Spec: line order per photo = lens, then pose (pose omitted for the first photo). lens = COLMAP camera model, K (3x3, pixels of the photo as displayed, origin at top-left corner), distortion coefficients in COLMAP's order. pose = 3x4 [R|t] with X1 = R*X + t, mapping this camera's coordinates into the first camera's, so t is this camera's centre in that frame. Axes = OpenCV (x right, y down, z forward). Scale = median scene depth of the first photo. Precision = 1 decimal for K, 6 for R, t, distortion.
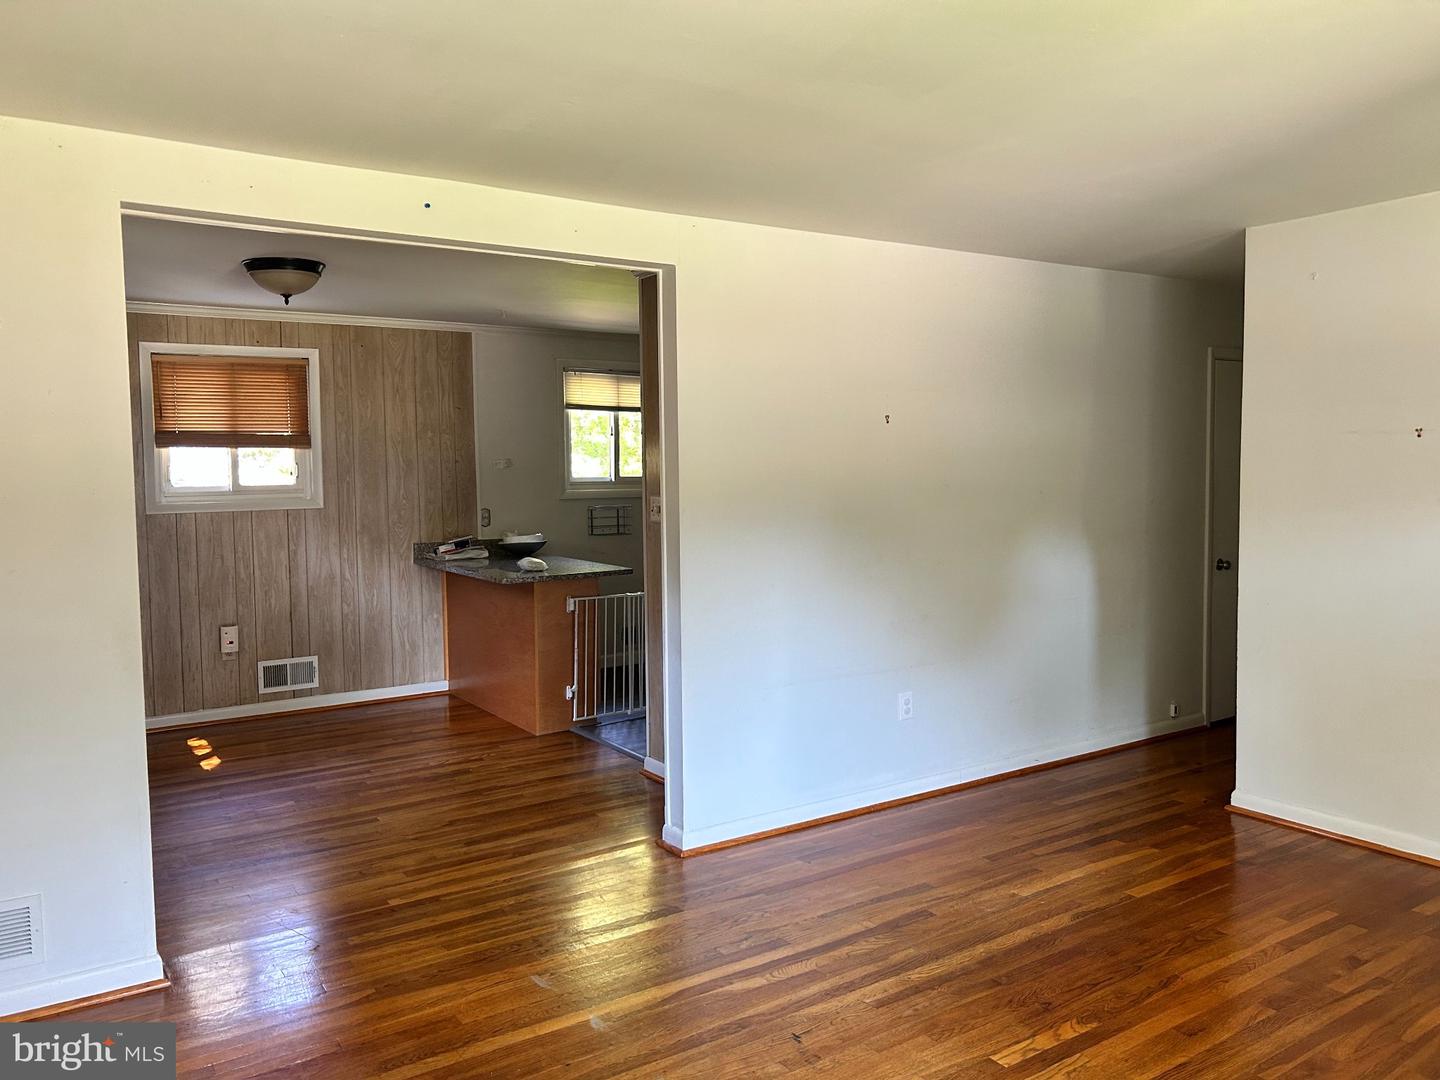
lens RADIAL K [[1078.0, 0, 720.0], [0, 1078.0, 540.0], [0, 0, 1]] dist [-0.000019, -0.000009]
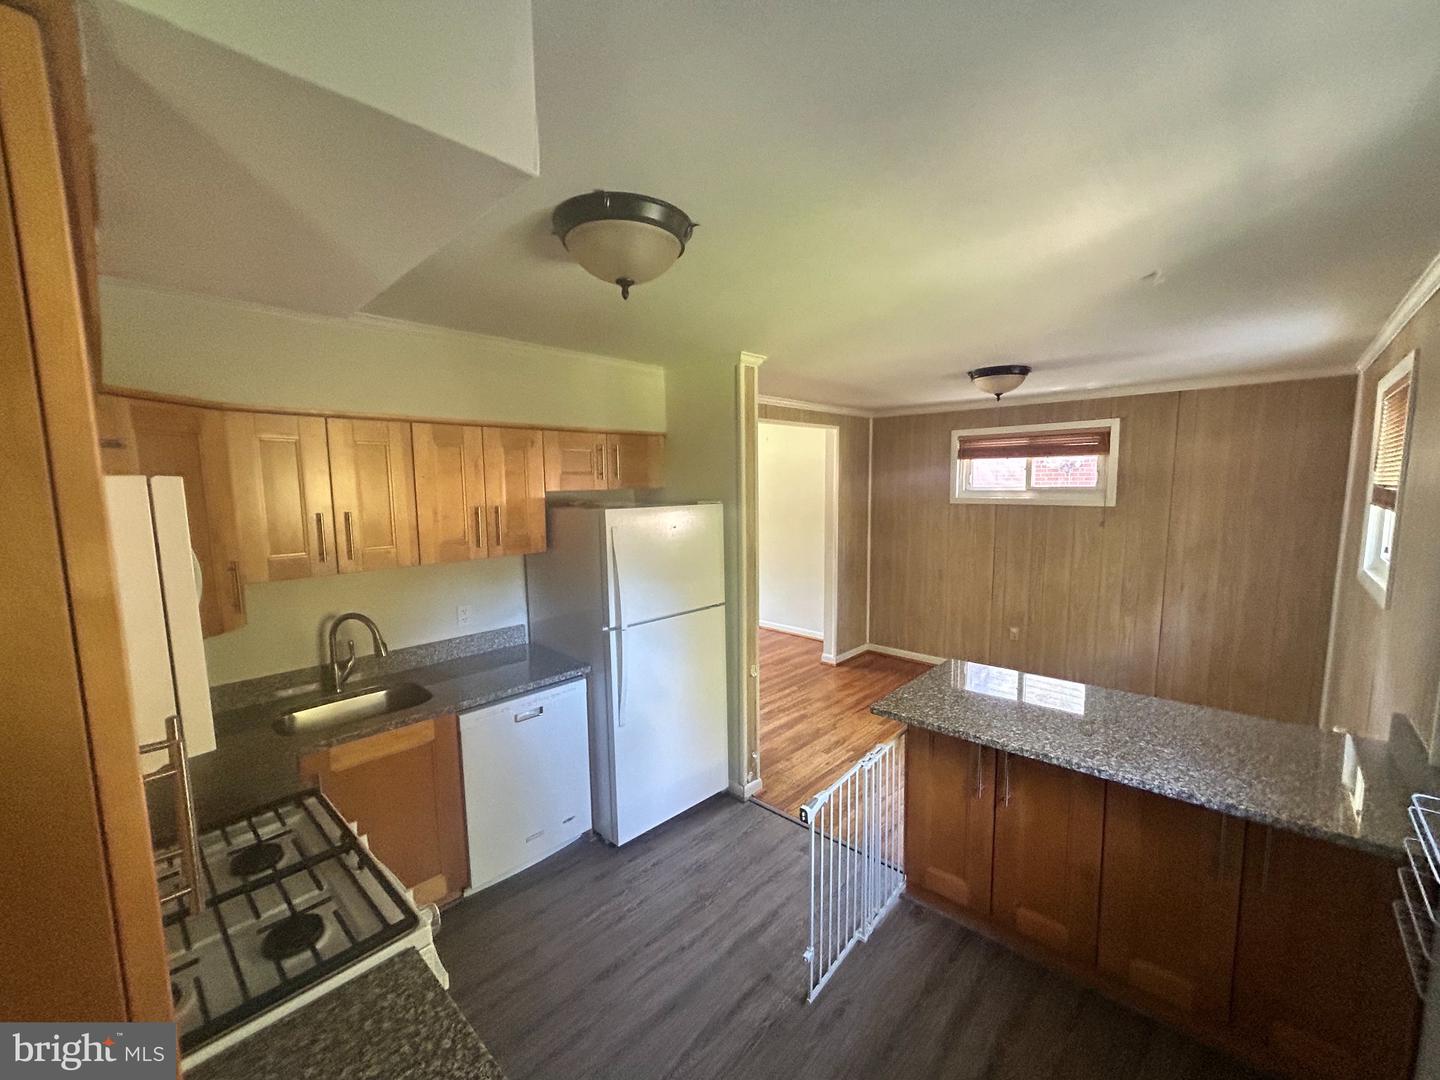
lens RADIAL K [[581.2, 0, 720.0], [0, 581.2, 540.0], [0, 0, 1]] dist [0.000156, 0.000262]
pose [[-0.972589, 0.049280, -0.227247, 0.066685], [0.009832, 0.985126, 0.171551, -0.110965], [0.232321, 0.164614, -0.958608, 1.592962]]
